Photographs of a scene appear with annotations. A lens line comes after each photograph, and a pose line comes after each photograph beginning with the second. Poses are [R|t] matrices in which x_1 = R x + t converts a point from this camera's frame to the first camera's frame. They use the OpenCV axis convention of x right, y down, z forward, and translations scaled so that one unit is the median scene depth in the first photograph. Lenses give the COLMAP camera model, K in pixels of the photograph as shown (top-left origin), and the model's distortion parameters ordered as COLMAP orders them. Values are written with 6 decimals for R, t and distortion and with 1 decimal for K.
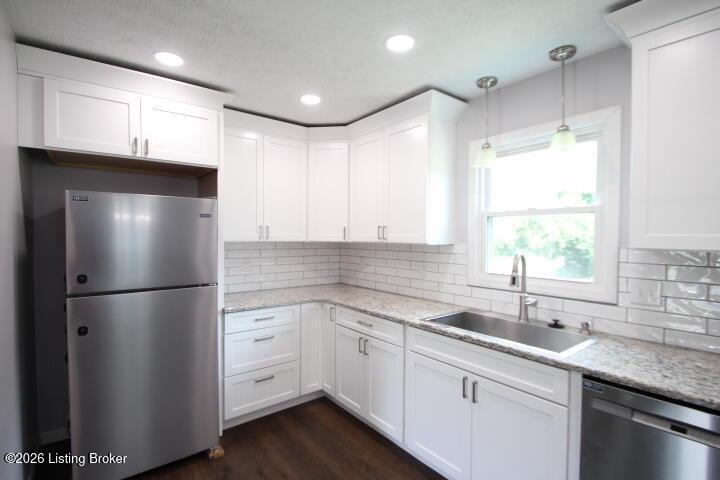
lens RADIAL K [[333.9, 0, 358.3], [0, 333.9, 243.2], [0, 0, 1]] dist [0.004602, 0.000063]
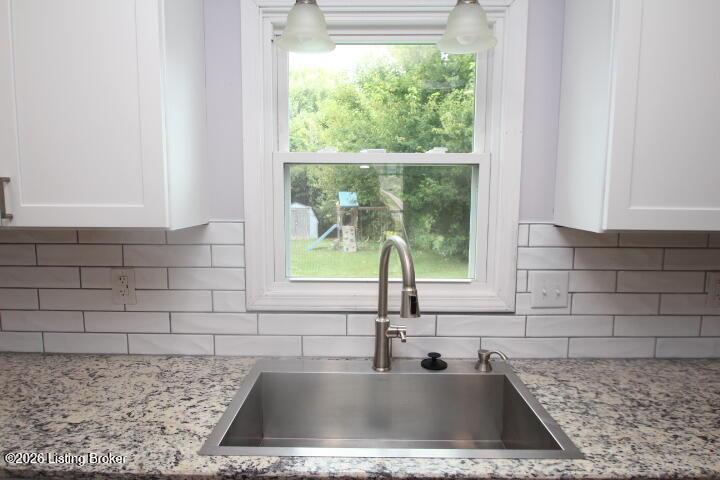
lens RADIAL K [[453.3, 0, 360.0], [0, 453.3, 240.8], [0, 0, 1]] dist [-0.009716, -0.002757]
pose [[0.635193, -0.084117, 0.767759, -0.064363], [0.016056, 0.995275, 0.095761, -0.038154], [-0.772187, -0.048499, 0.633542, 0.644213]]
